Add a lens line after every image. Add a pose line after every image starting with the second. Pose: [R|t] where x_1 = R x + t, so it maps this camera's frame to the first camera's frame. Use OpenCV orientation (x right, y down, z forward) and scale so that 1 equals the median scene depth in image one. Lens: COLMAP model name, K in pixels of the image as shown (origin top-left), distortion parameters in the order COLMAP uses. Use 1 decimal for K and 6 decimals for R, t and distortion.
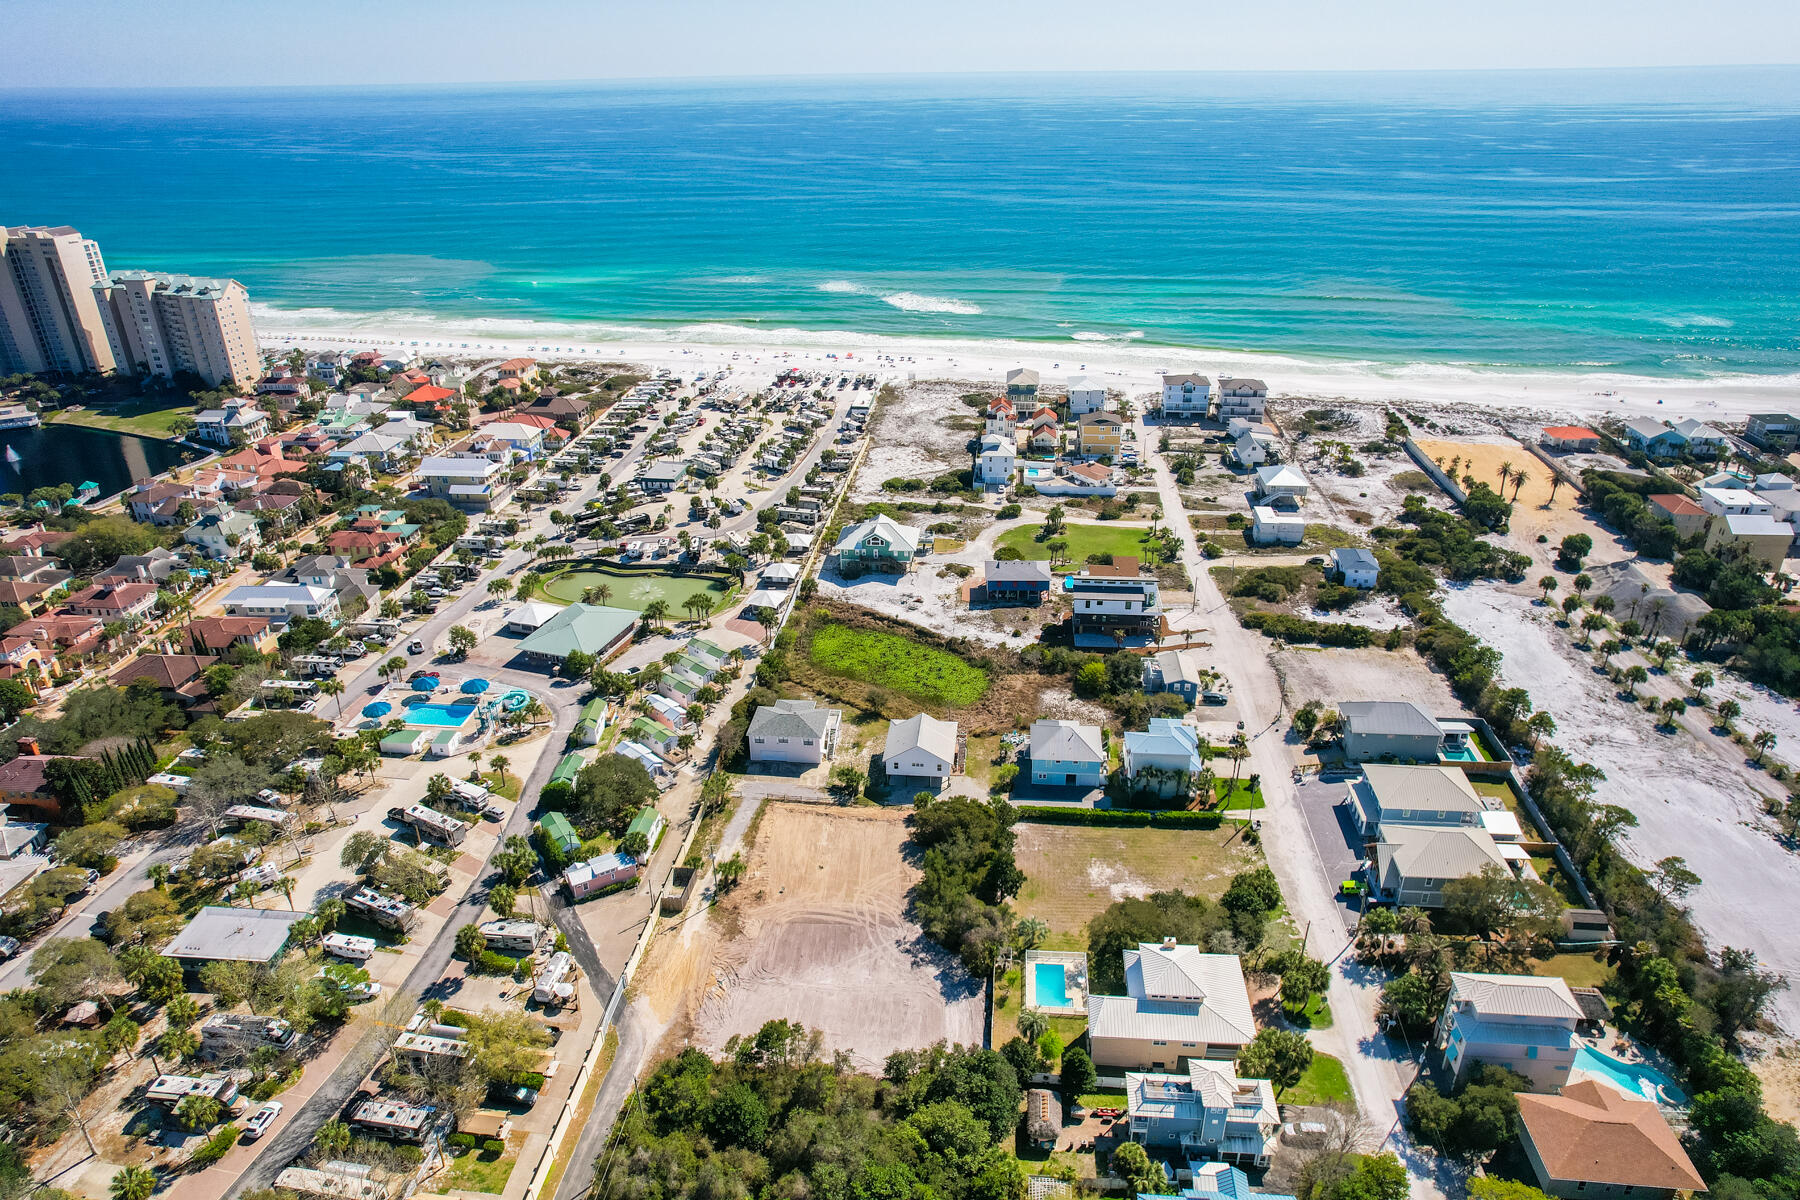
lens RADIAL K [[1151.8, 0, 898.9], [0, 1151.8, 601.9], [0, 0, 1]] dist [-0.075435, 0.066040]
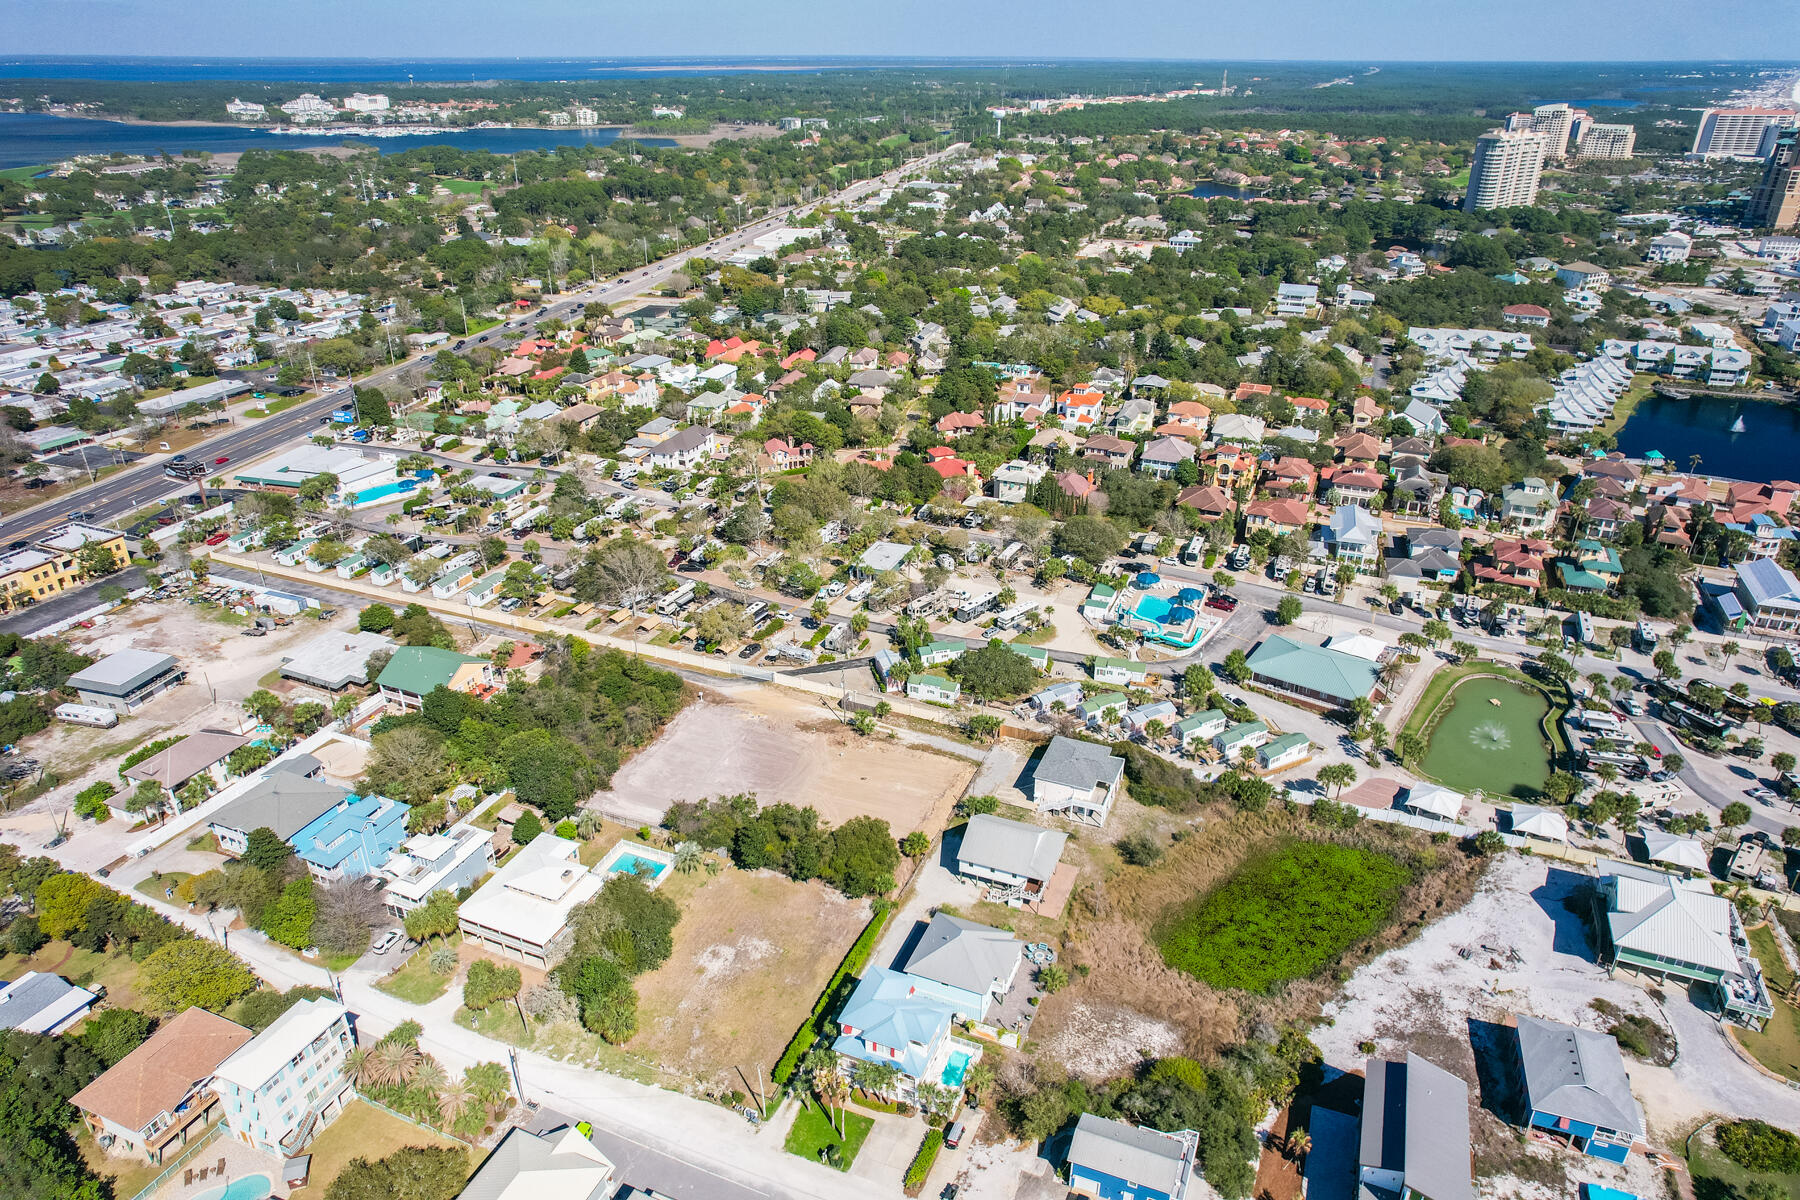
lens RADIAL K [[1151.8, 0, 899.6], [0, 1151.8, 597.7], [0, 0, 1]] dist [-0.075435, 0.066040]
pose [[-0.290045, 0.424904, -0.857514, 0.649051], [-0.404346, 0.757717, 0.512220, -0.393267], [0.867397, 0.495300, -0.047964, 0.806489]]
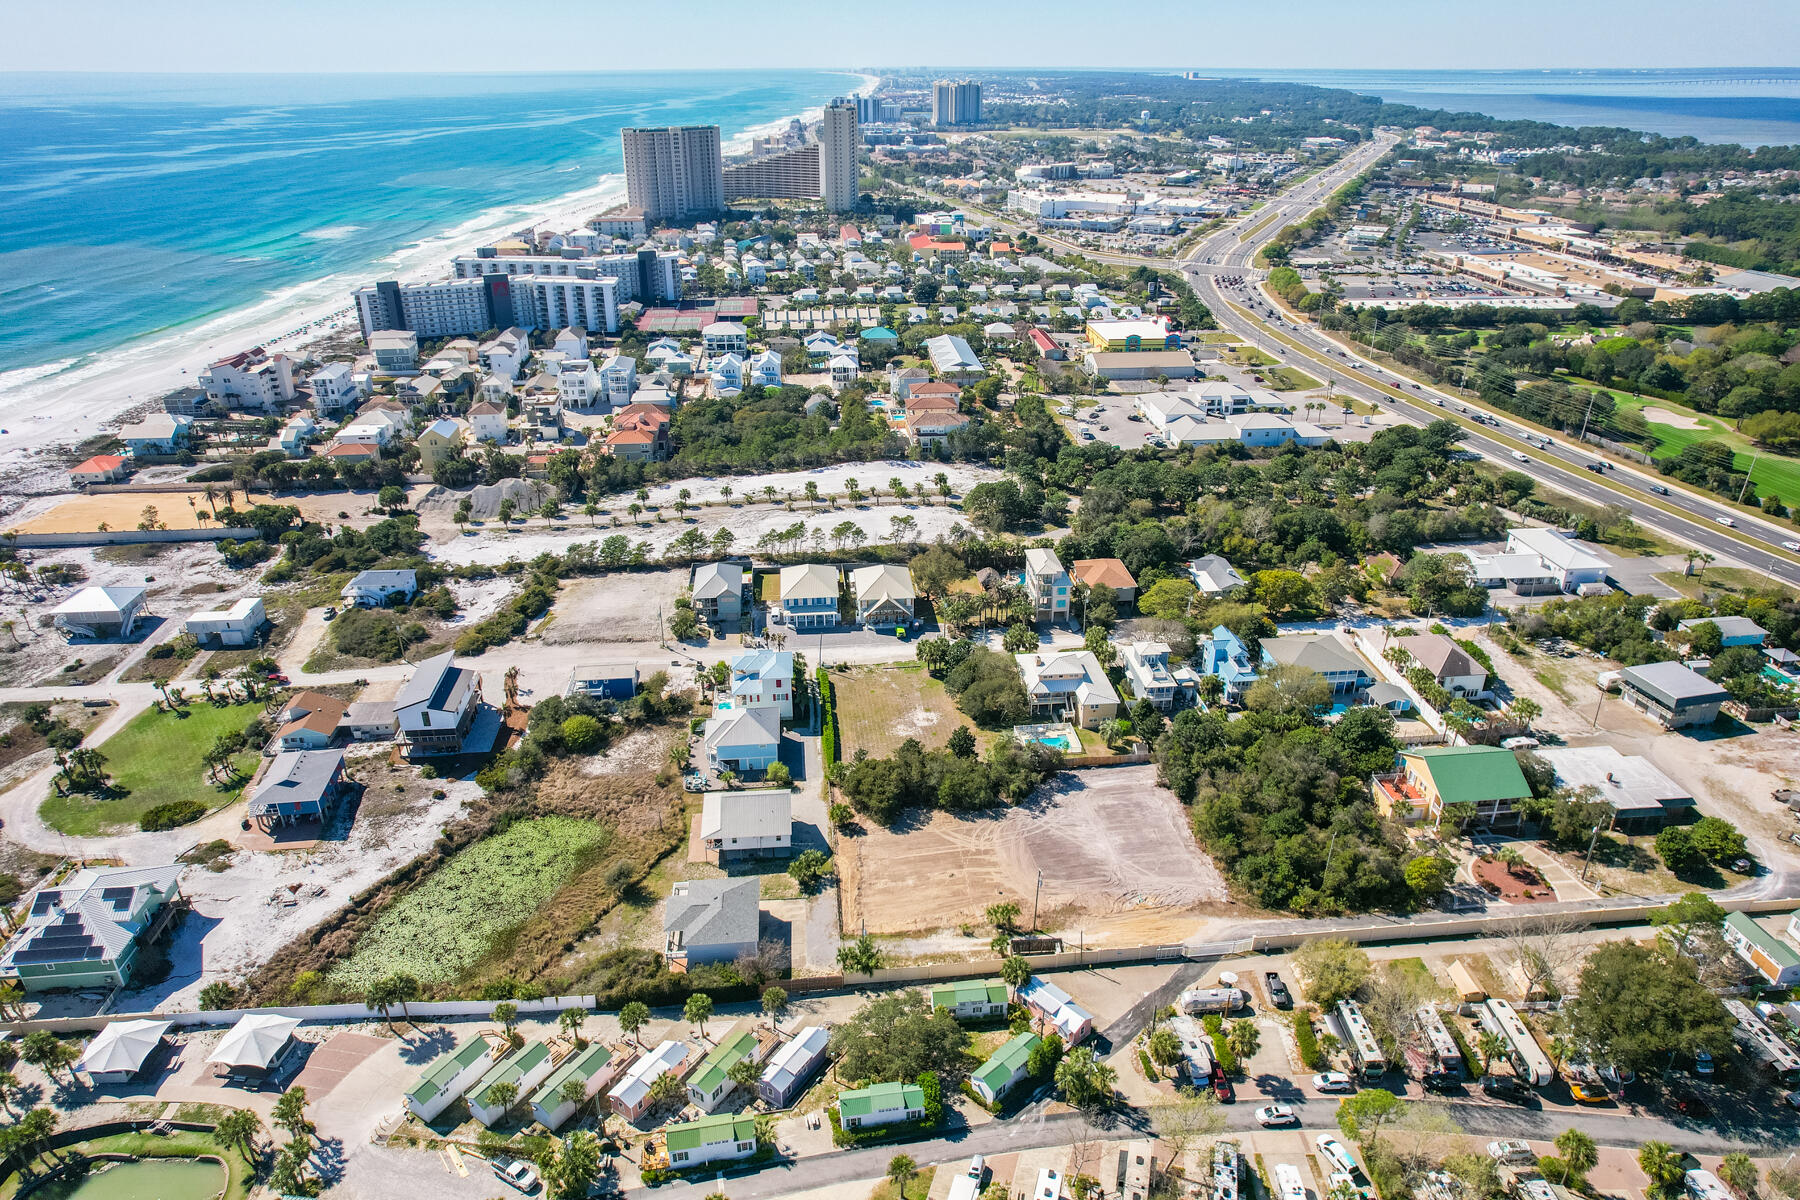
lens RADIAL K [[1151.8, 0, 900.4], [0, 1151.8, 593.7], [0, 0, 1]] dist [-0.075435, 0.066040]
pose [[-0.194587, -0.401399, 0.894994, -0.679261], [0.419632, 0.790656, 0.445839, -0.334980], [-0.886592, 0.462322, 0.014588, 0.739041]]
